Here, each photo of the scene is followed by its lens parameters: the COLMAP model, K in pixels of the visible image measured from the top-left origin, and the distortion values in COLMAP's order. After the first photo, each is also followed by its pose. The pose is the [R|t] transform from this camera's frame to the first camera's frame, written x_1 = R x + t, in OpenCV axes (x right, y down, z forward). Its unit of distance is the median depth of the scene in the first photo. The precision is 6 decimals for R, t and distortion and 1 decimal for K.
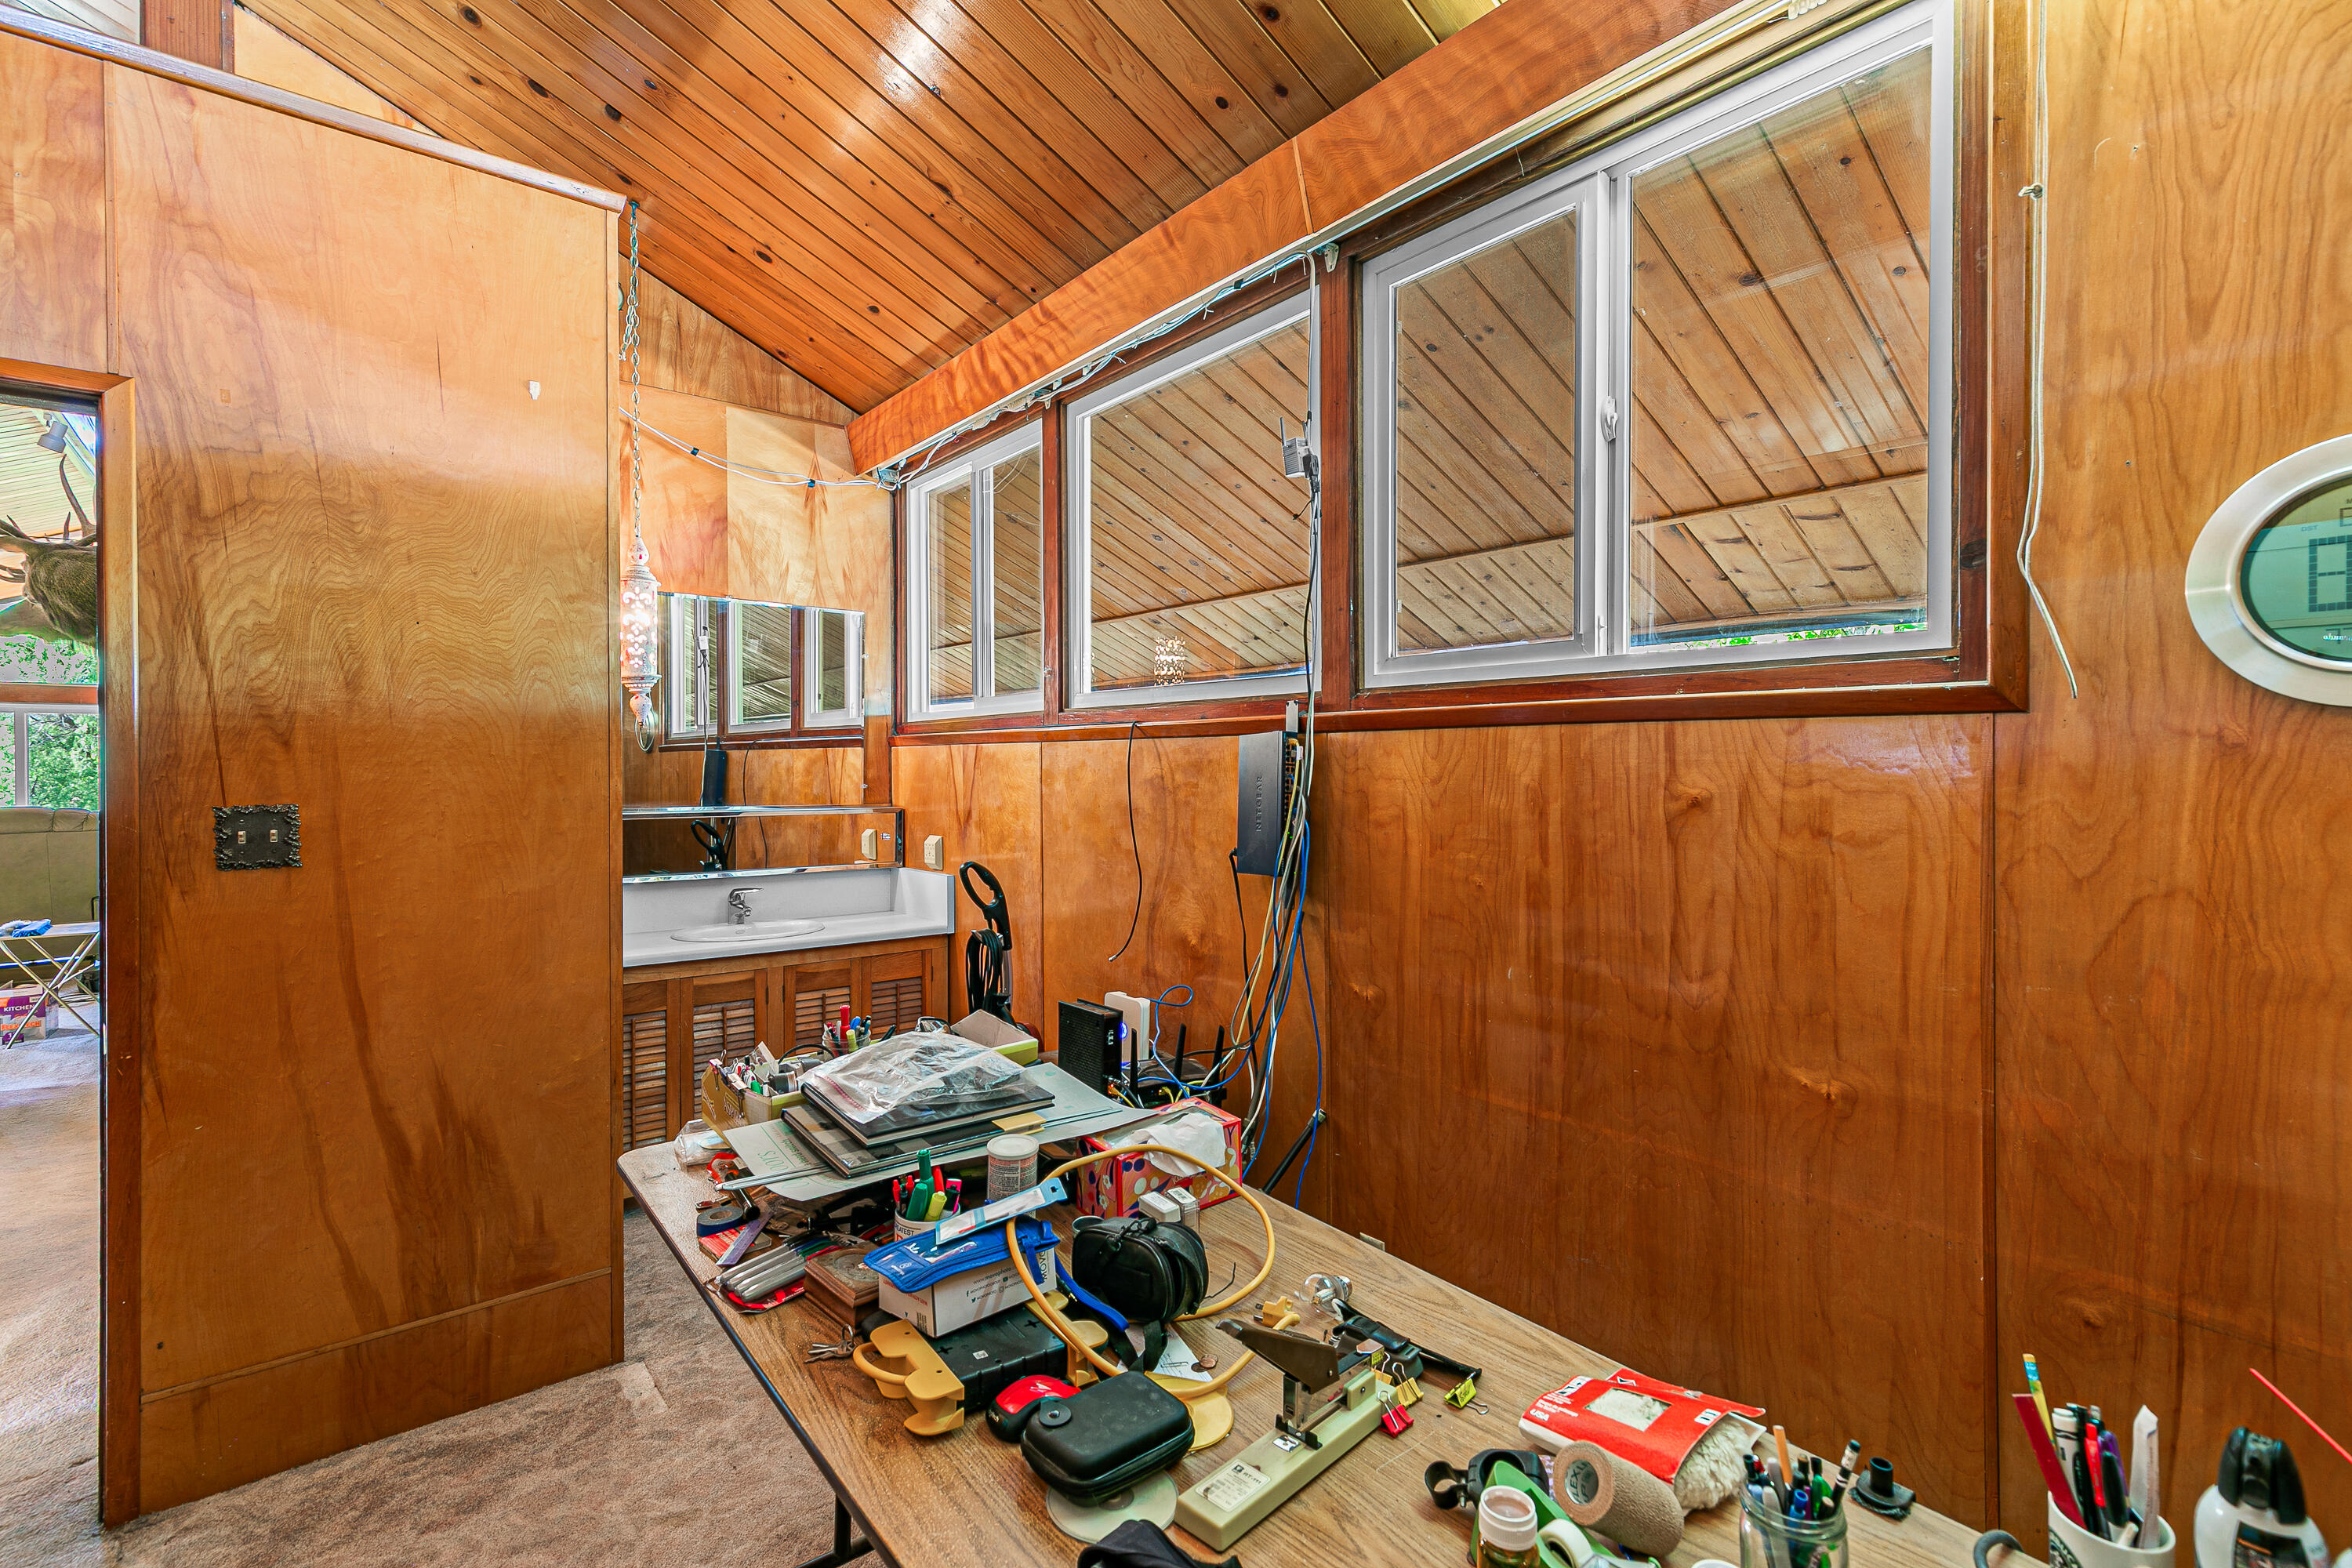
lens RADIAL K [[1062.9, 0, 1175.8], [0, 1062.9, 767.3], [0, 0, 1]] dist [-0.001303, -0.000088]
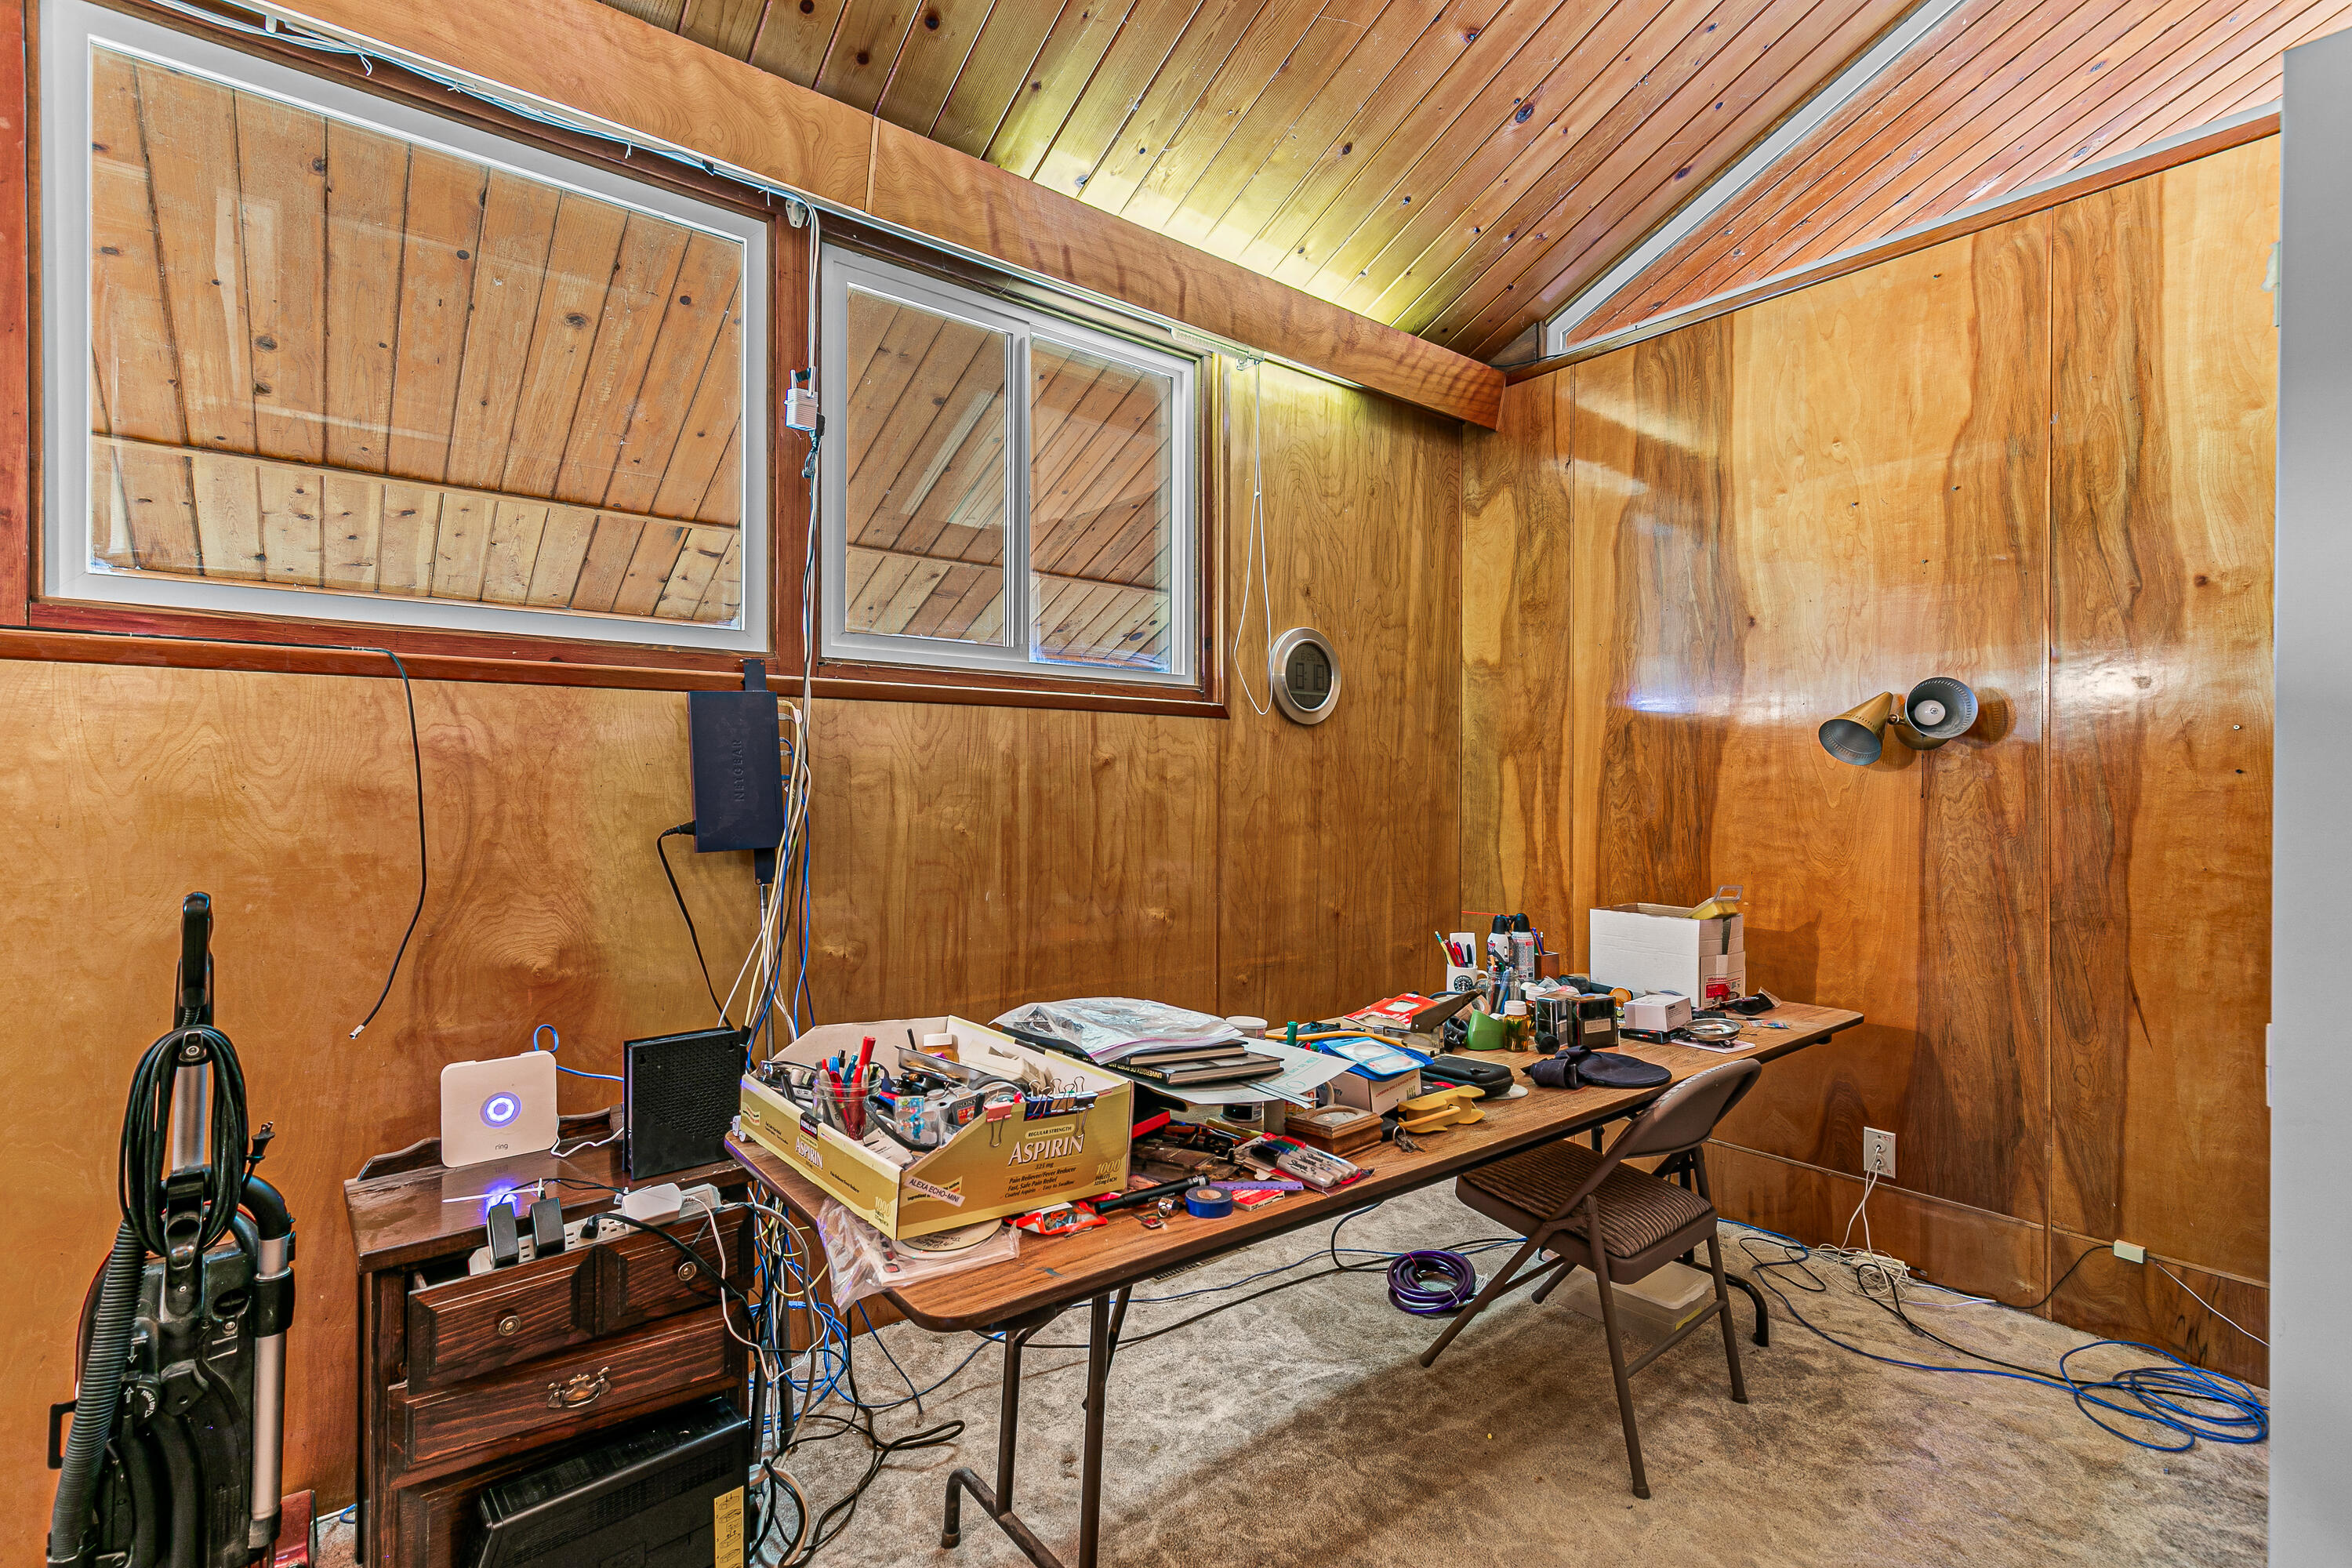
lens RADIAL K [[1062.9, 0, 1175.8], [0, 1062.9, 767.3], [0, 0, 1]] dist [-0.001303, -0.000088]
pose [[-0.013588, 0.012995, 0.999823, -0.541133], [0.002438, 0.999913, -0.012963, 0.029272], [-0.999905, 0.002261, -0.013619, 0.431114]]
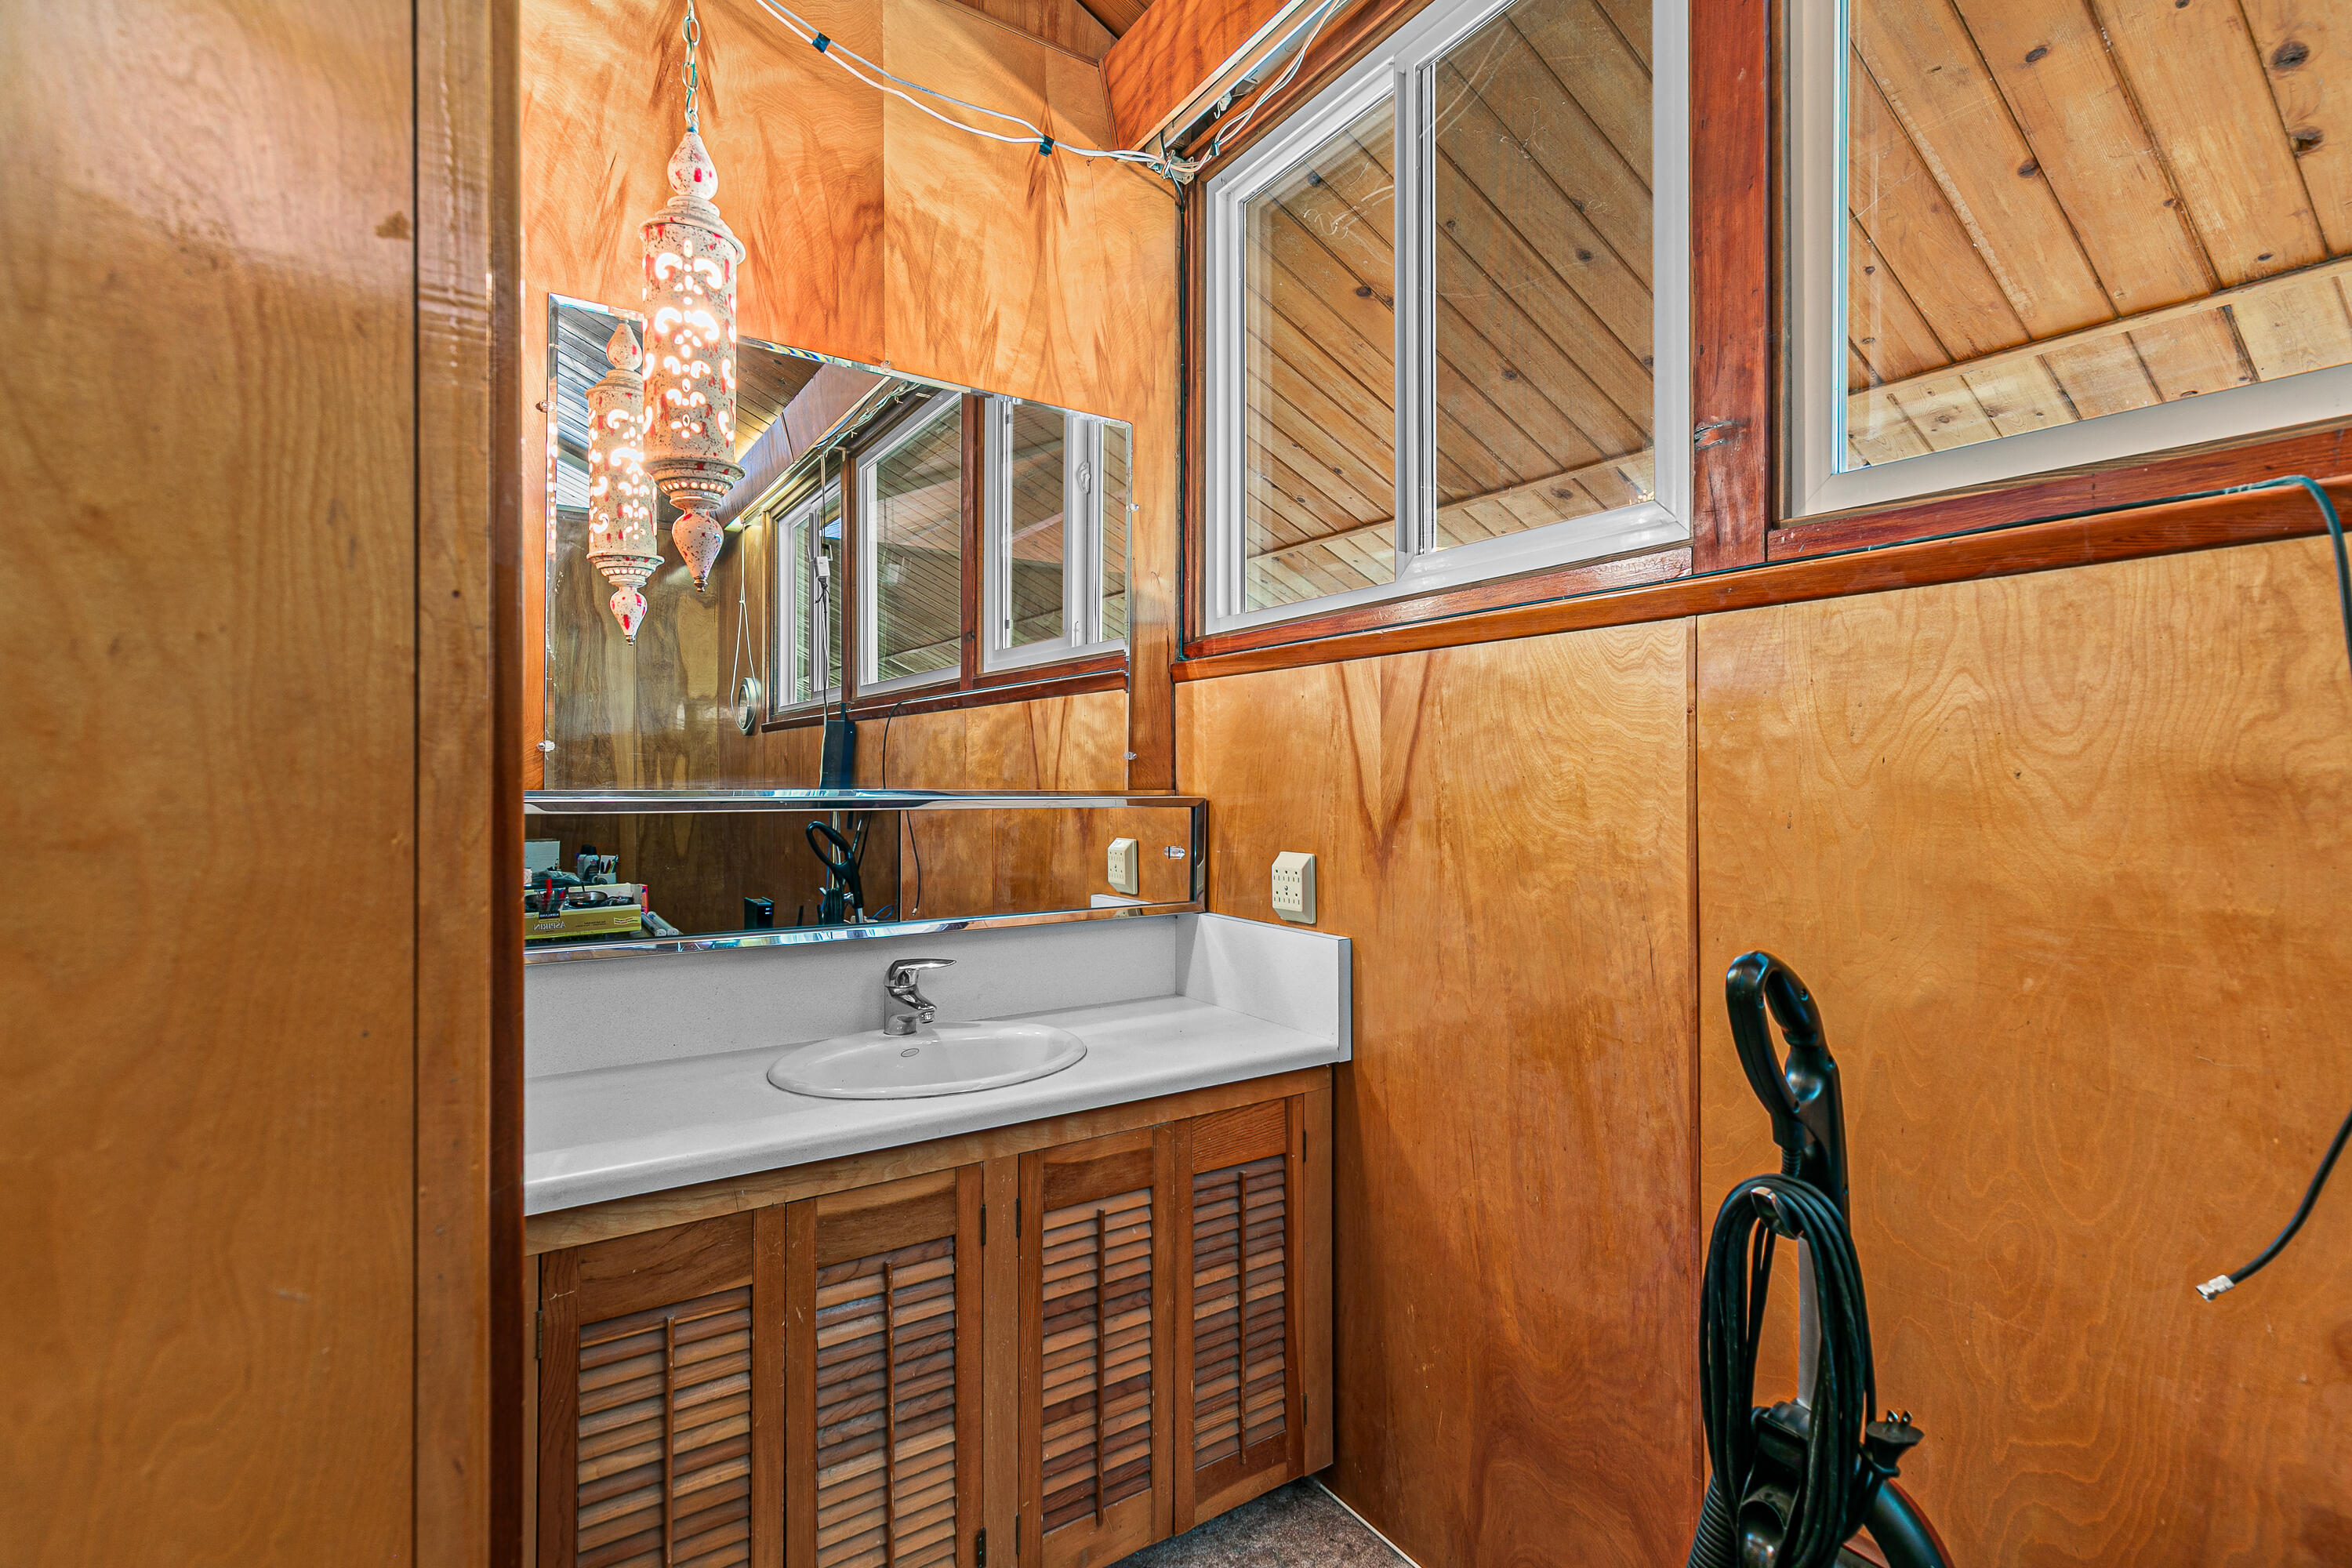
lens RADIAL K [[1072.0, 0, 1185.5], [0, 1072.0, 775.8], [0, 0, 1]] dist [0.004362, 0.000162]
pose [[0.996507, 0.003423, -0.083435, -0.253622], [-0.003635, 0.999991, -0.002388, 0.032847], [0.083426, 0.002683, 0.996510, 0.545303]]
